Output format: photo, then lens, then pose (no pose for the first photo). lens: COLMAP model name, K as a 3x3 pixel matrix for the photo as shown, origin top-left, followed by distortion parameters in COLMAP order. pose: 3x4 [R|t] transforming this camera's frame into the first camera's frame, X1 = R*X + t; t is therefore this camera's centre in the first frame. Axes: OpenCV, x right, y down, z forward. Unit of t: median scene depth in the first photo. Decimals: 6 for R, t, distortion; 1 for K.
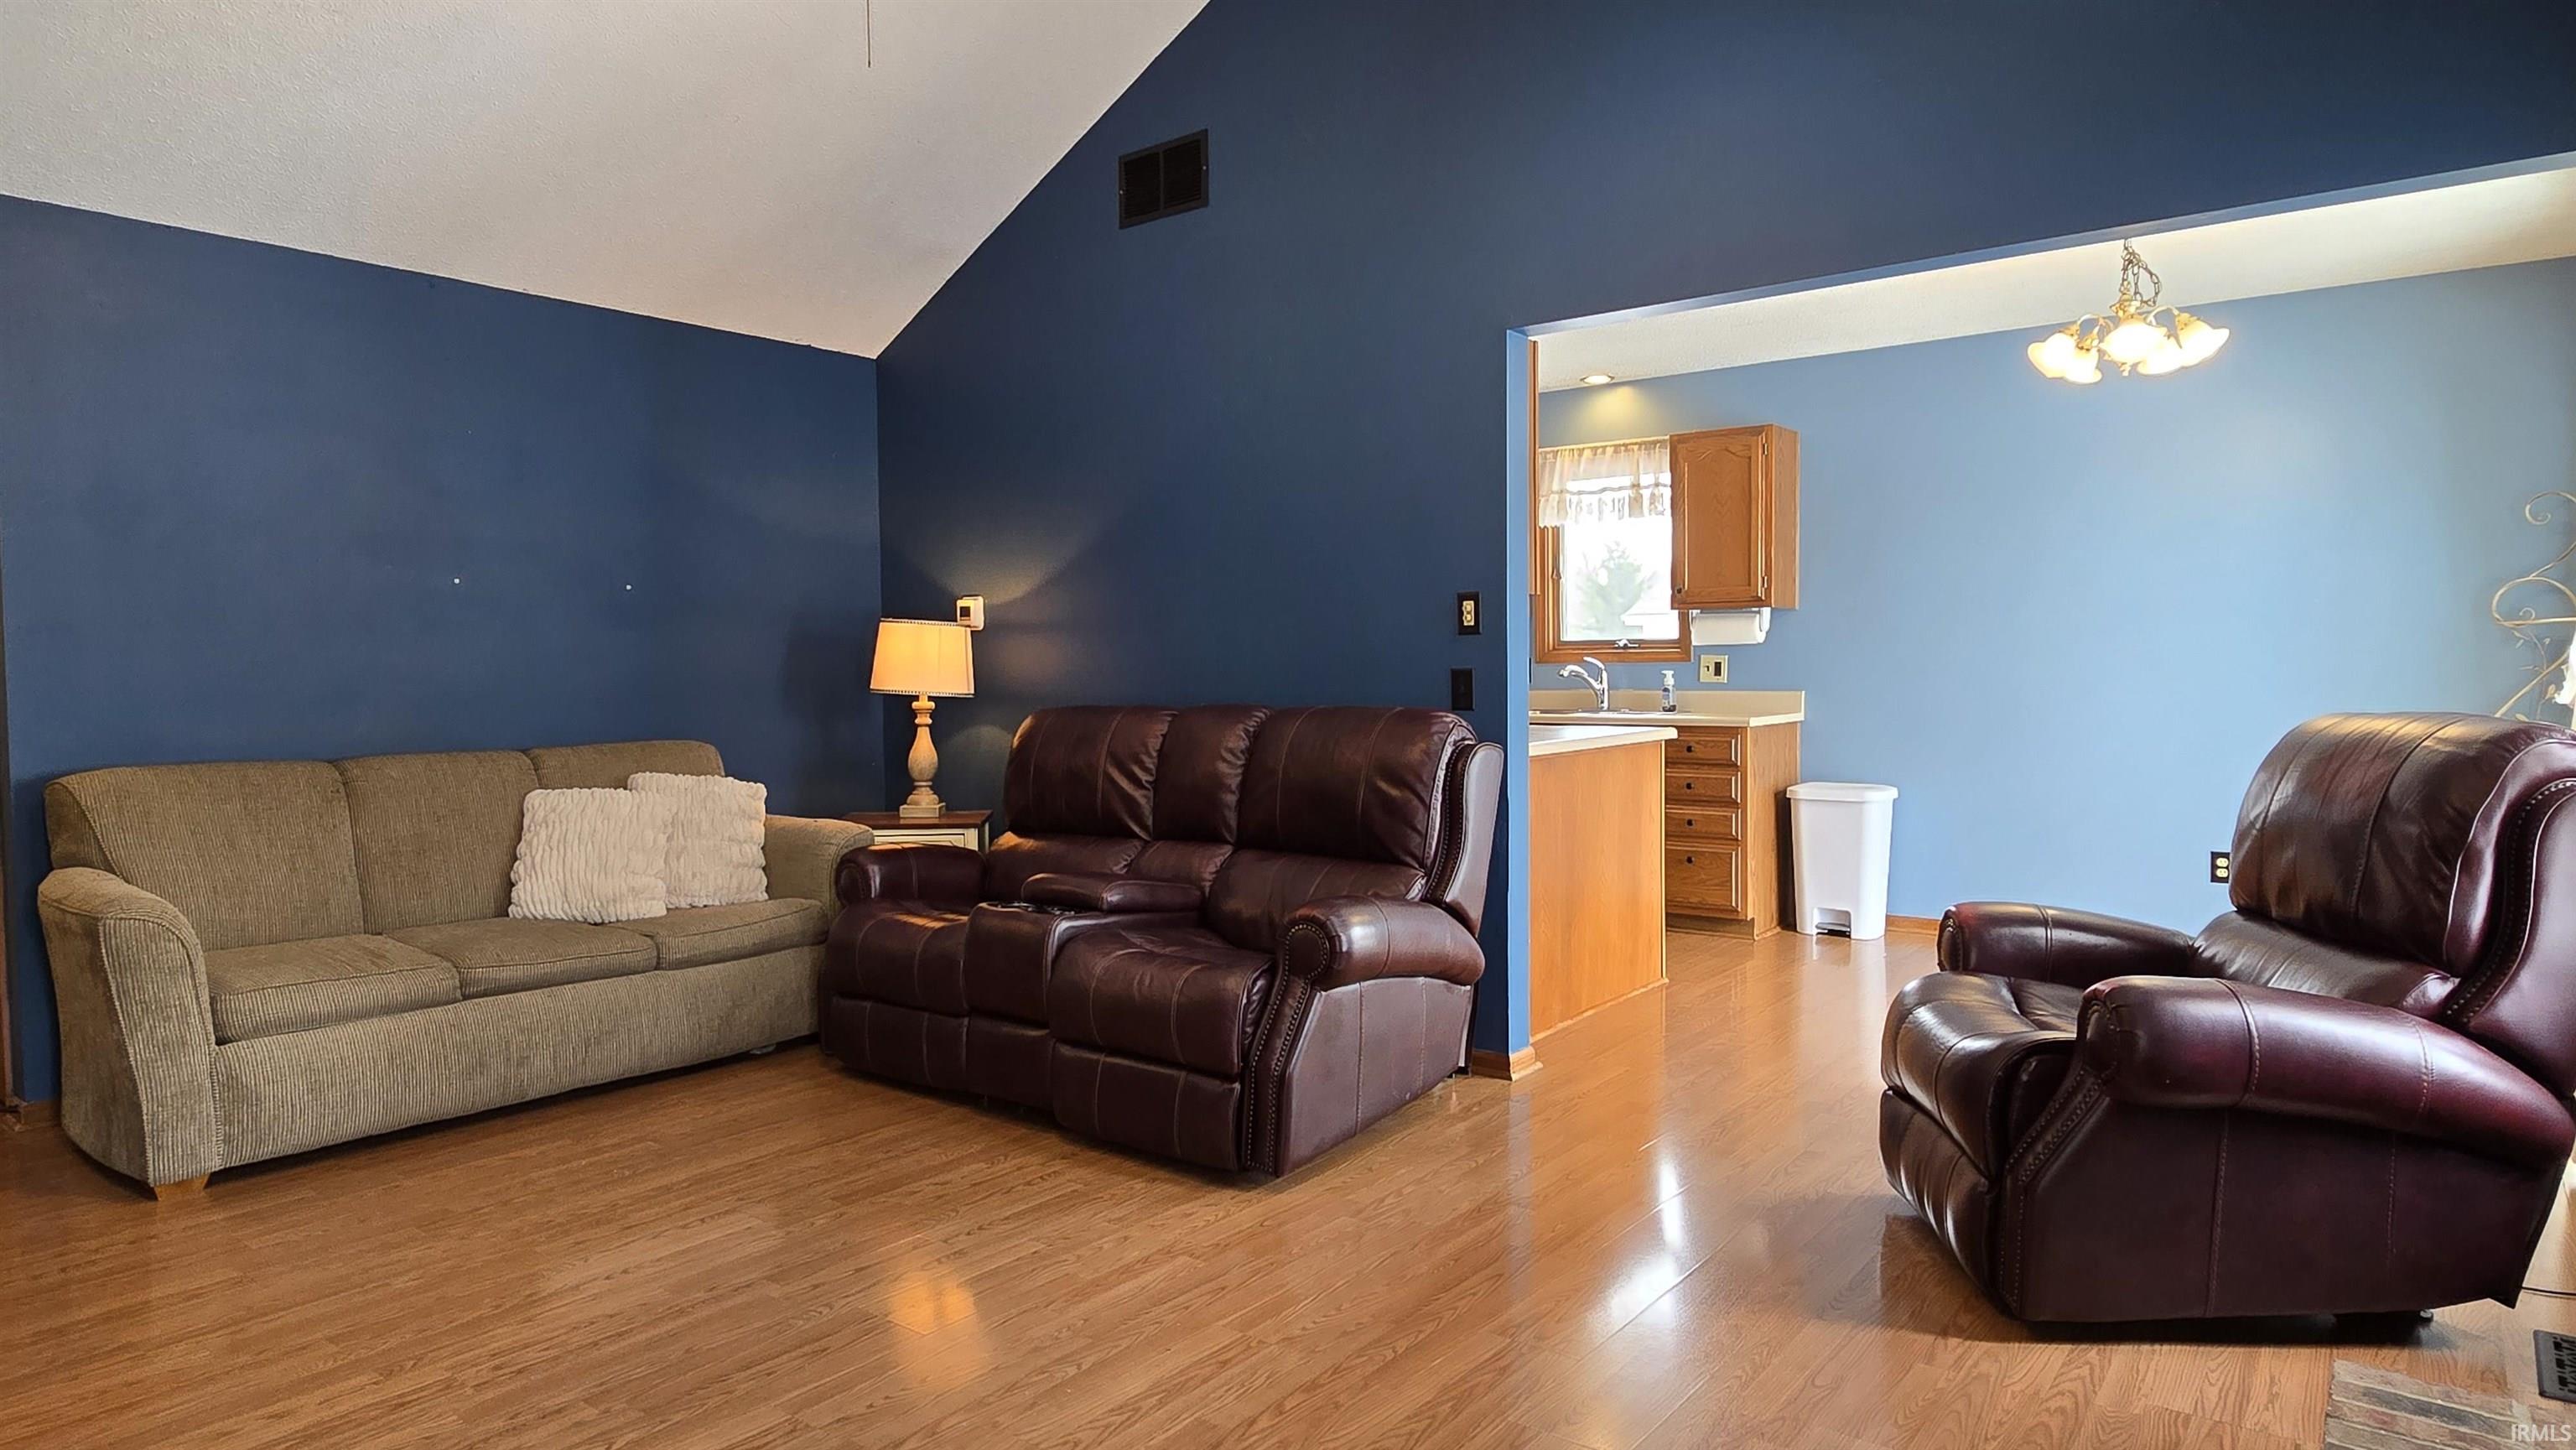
lens RADIAL K [[1492.3, 0, 1284.3], [0, 1492.3, 732.0], [0, 0, 1]] dist [-0.001686, -0.000093]
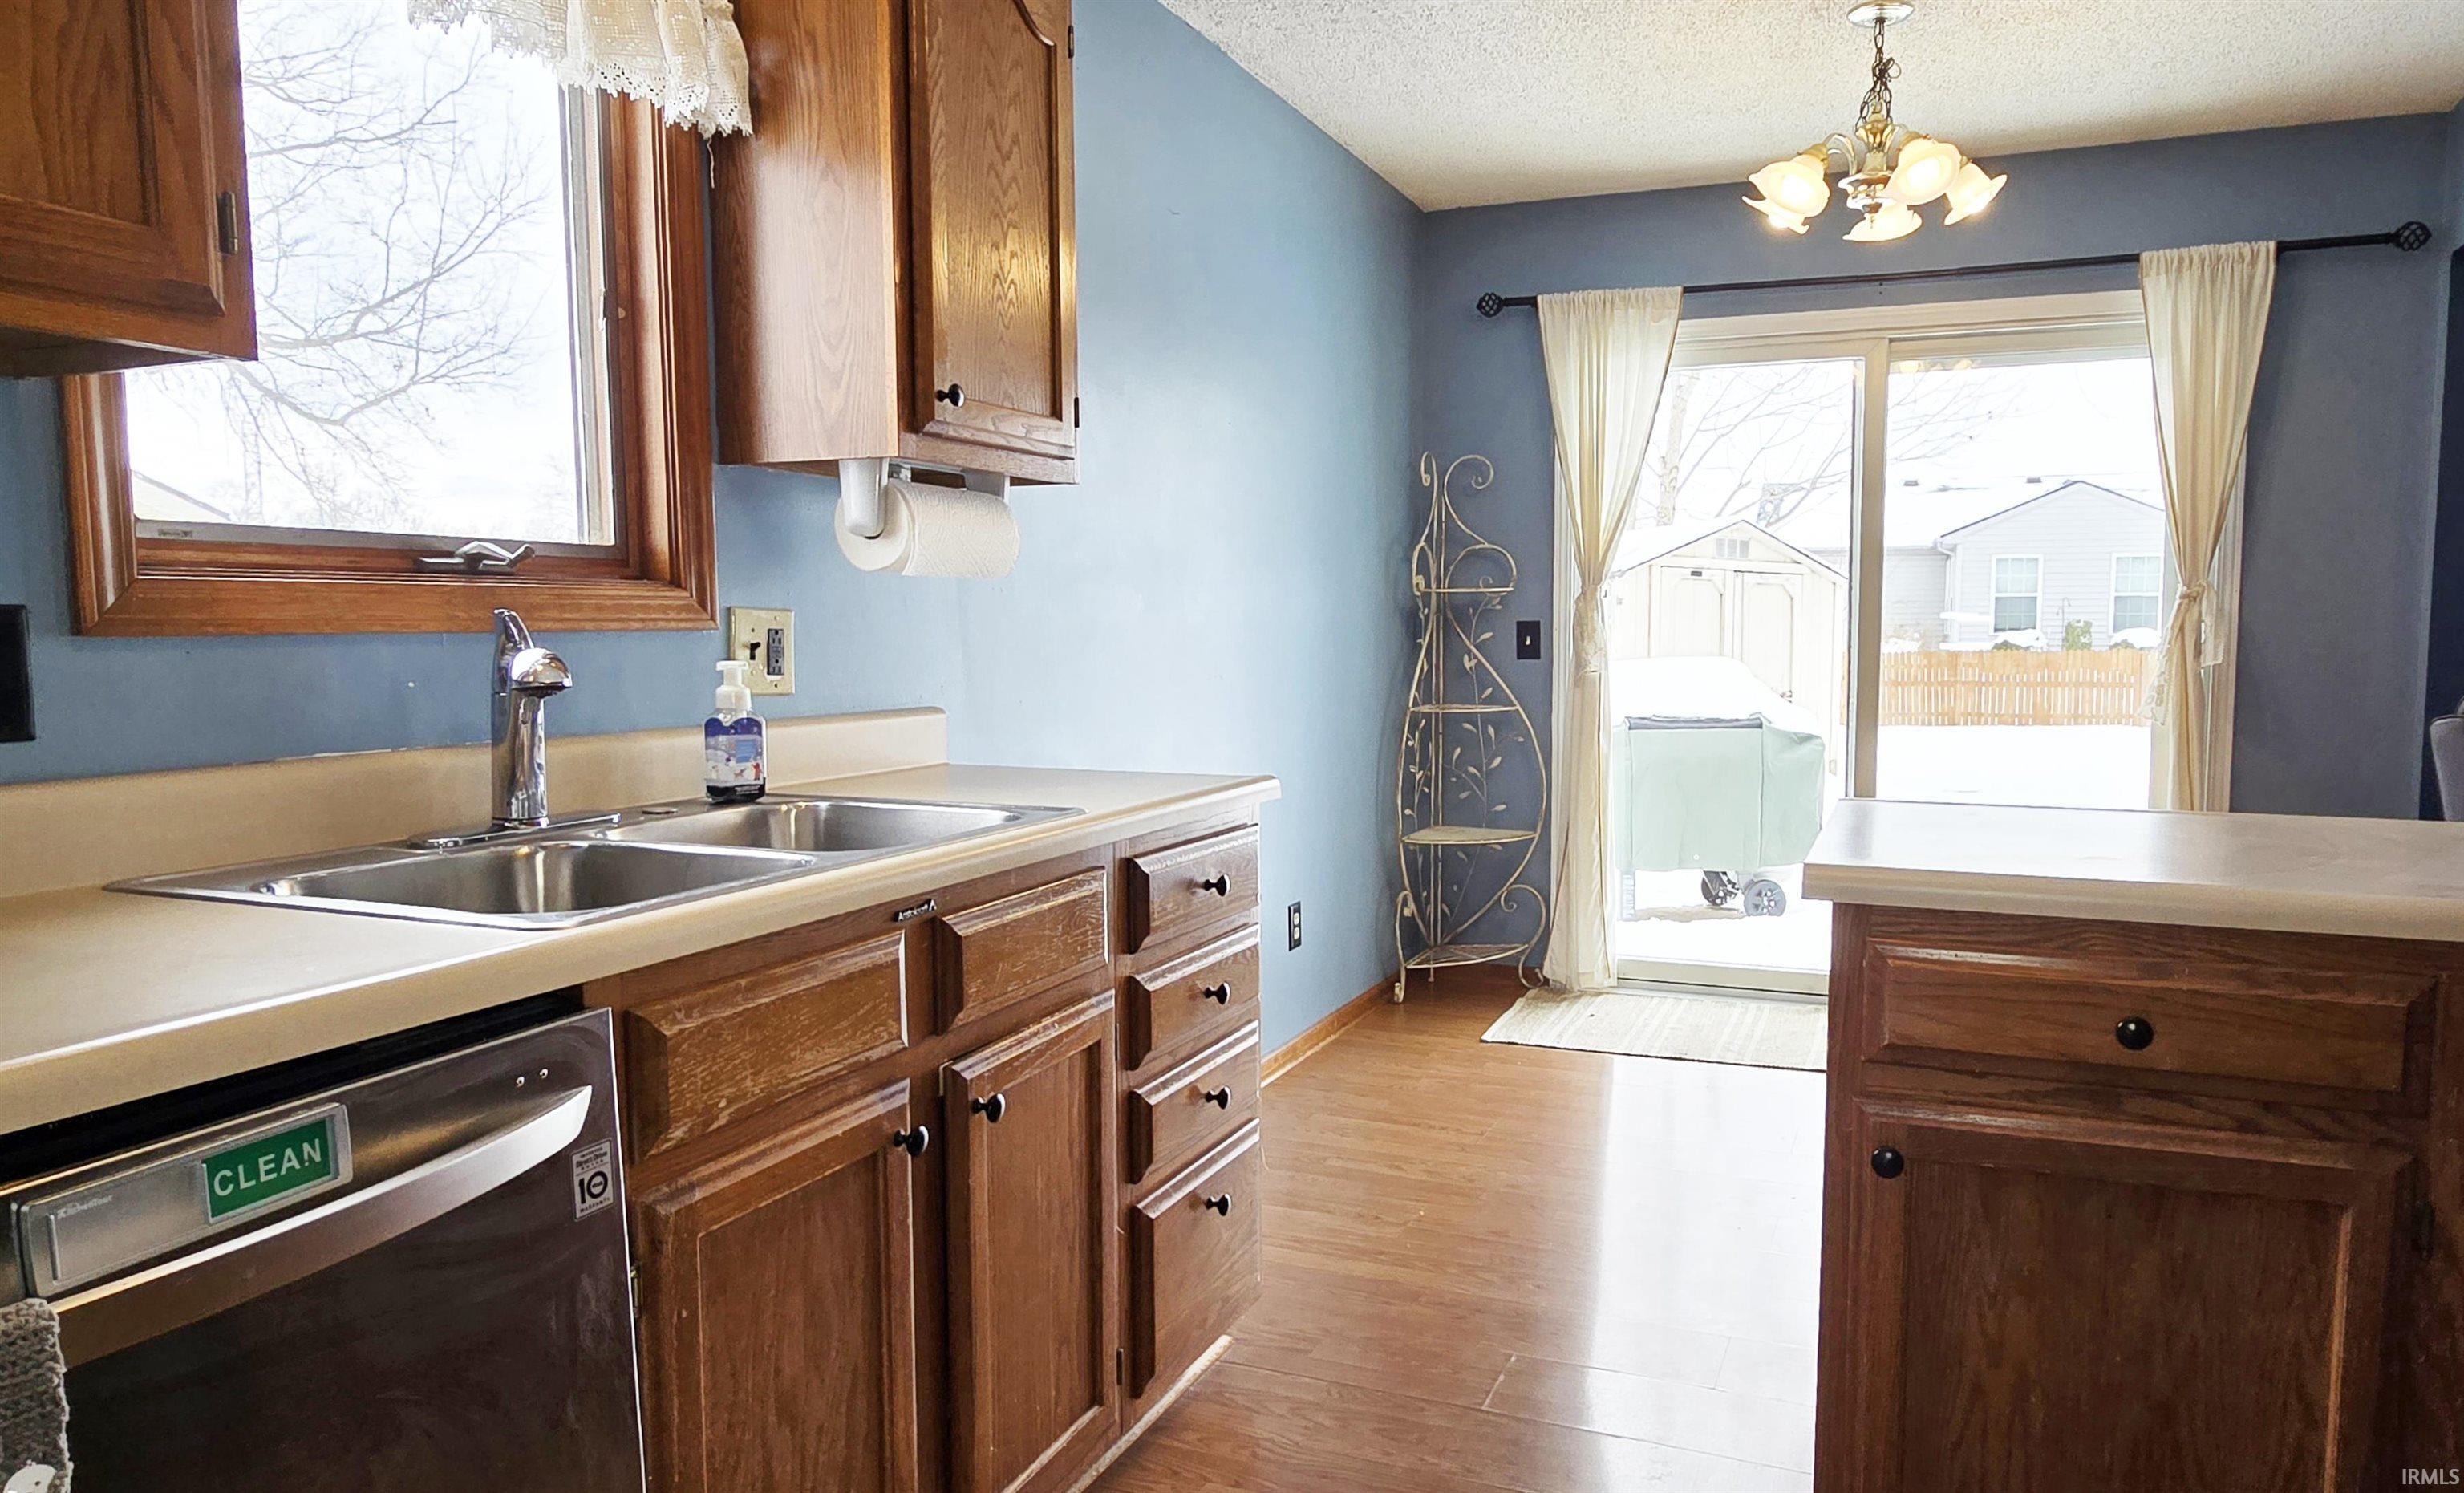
lens RADIAL K [[1563.5, 0, 1304.6], [0, 1563.5, 753.5], [0, 0, 1]] dist [-0.001293, 0.000144]
pose [[-0.273842, -0.065999, 0.959507, -0.102399], [0.051889, 0.995176, 0.083262, -0.068762], [-0.960374, 0.072588, -0.269097, 1.578302]]
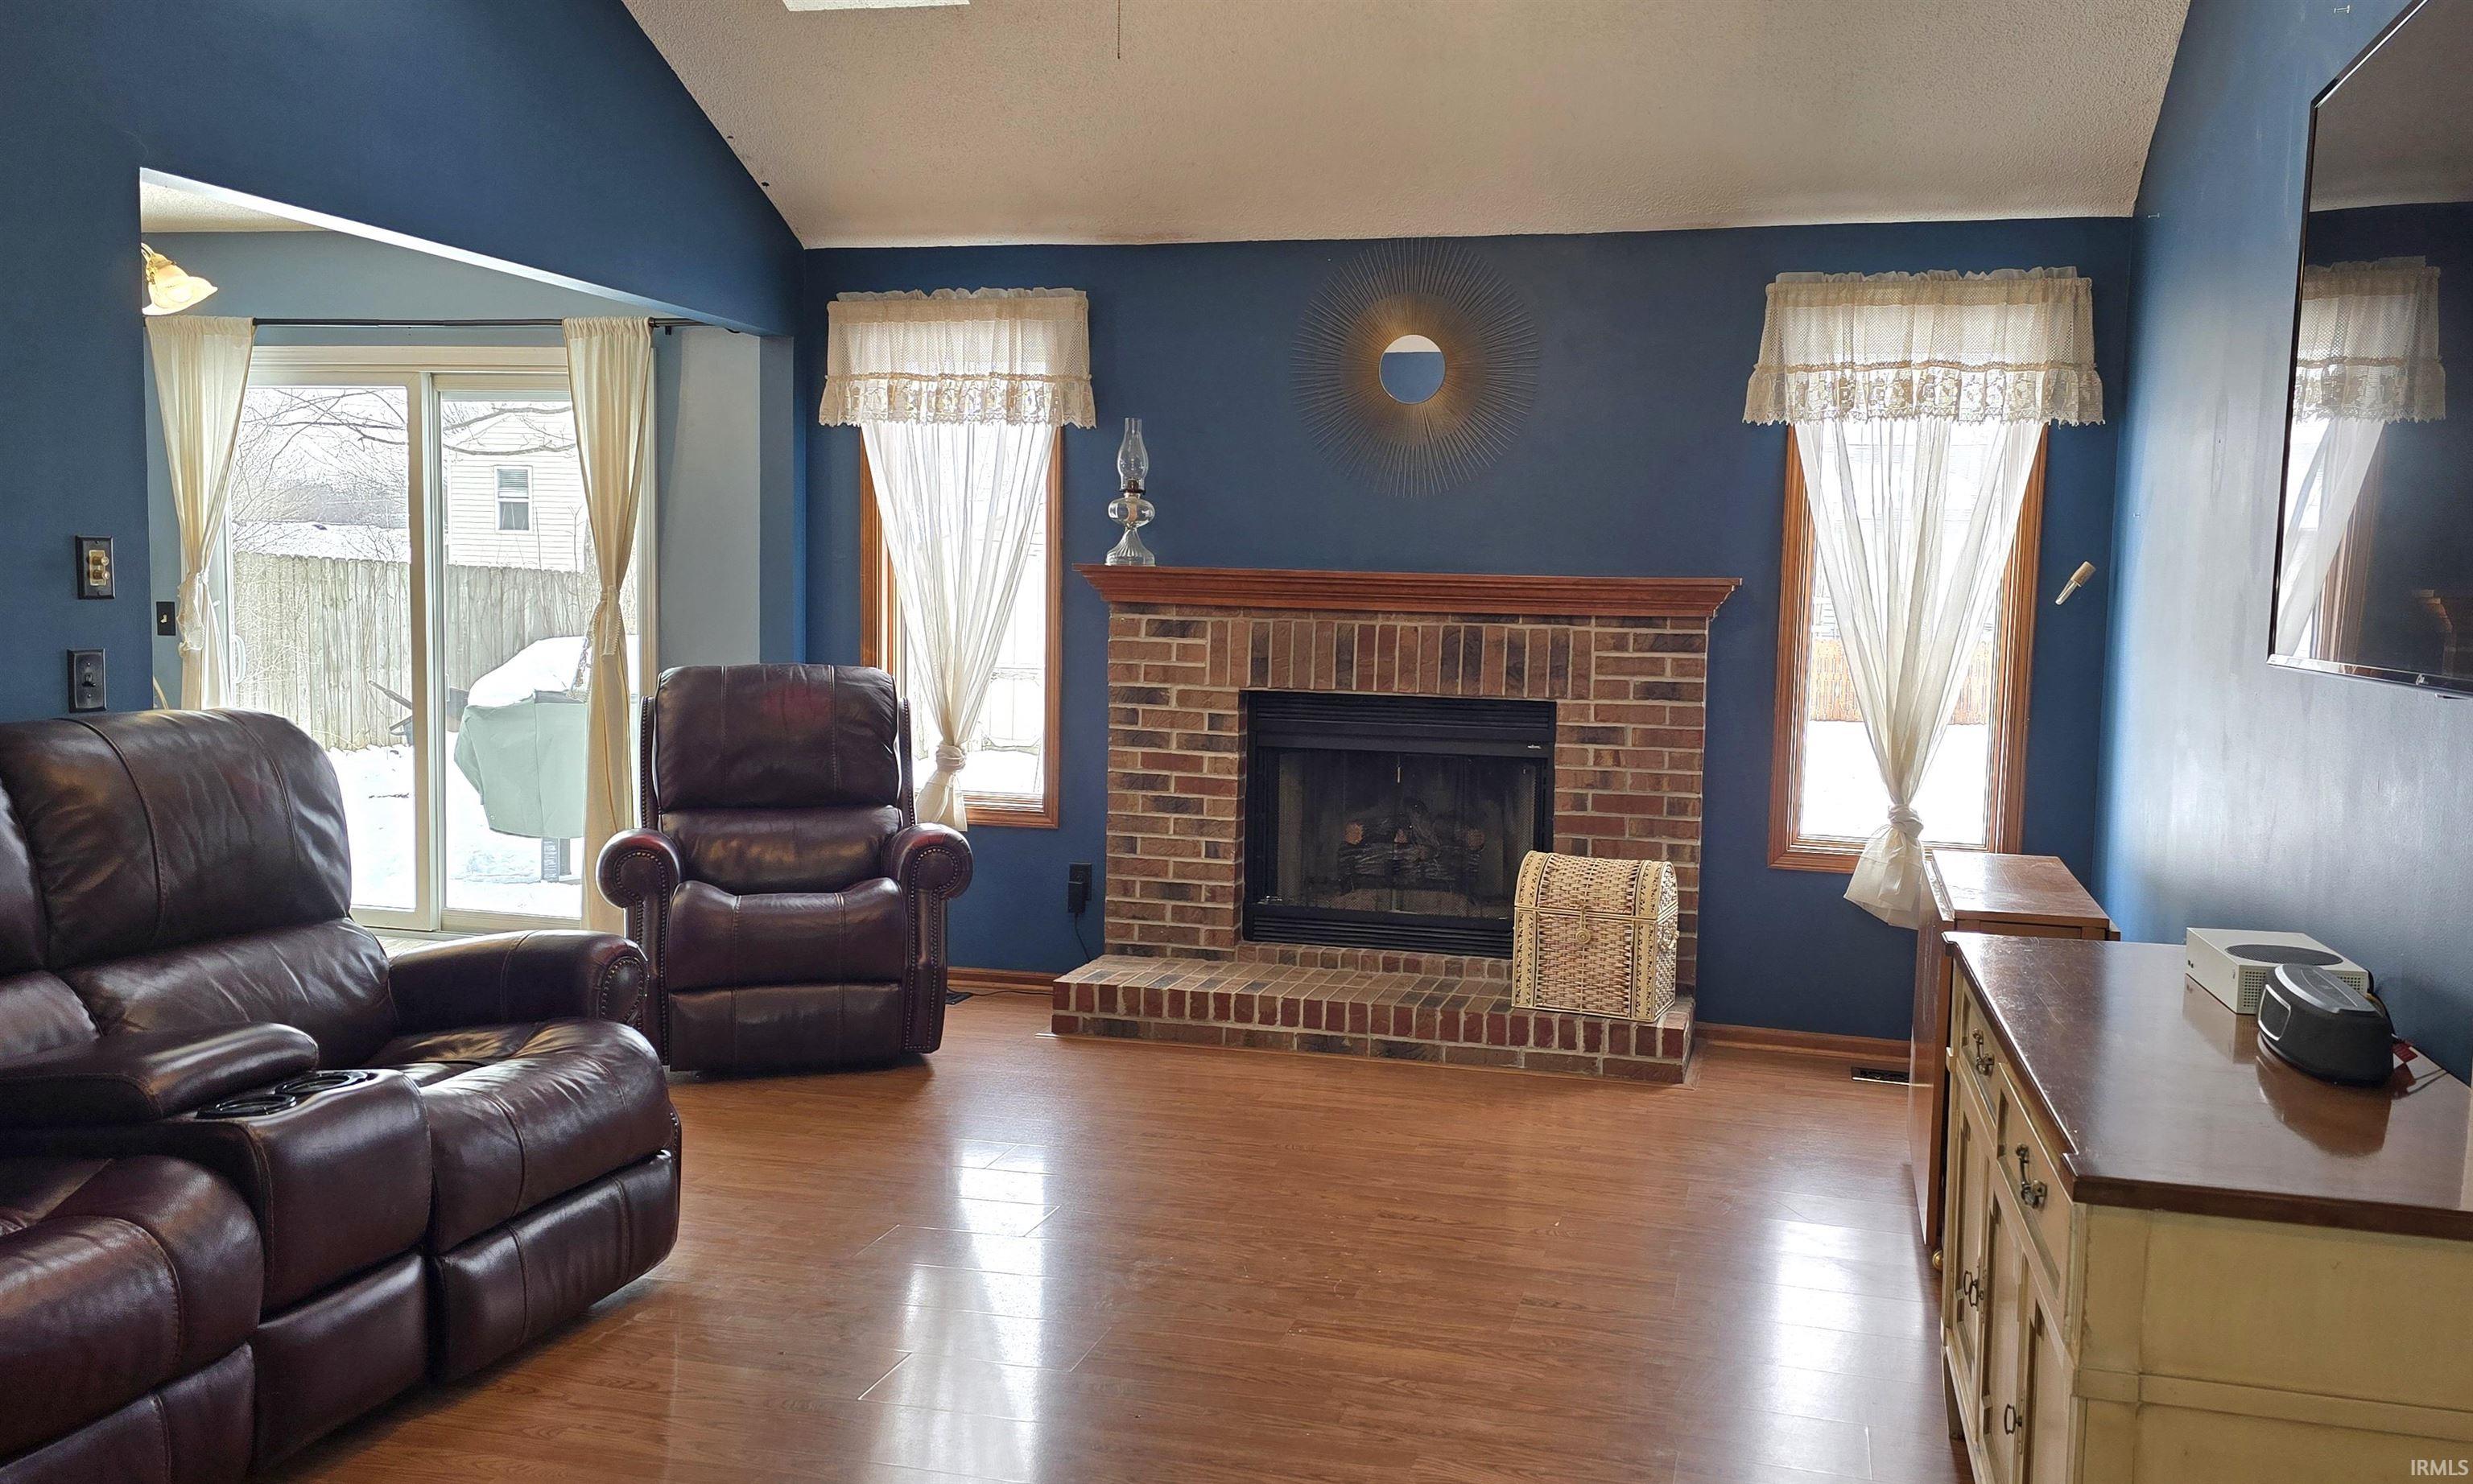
lens RADIAL K [[1877.7, 0, 1333.0], [0, 1877.7, 745.7], [0, 0, 1]] dist [0.162873, -0.266467]
pose [[-0.405406, -0.074773, 0.911074, -0.913436], [0.024605, 0.995395, 0.092642, -0.066669], [-0.913806, 0.059975, -0.401699, 0.853466]]
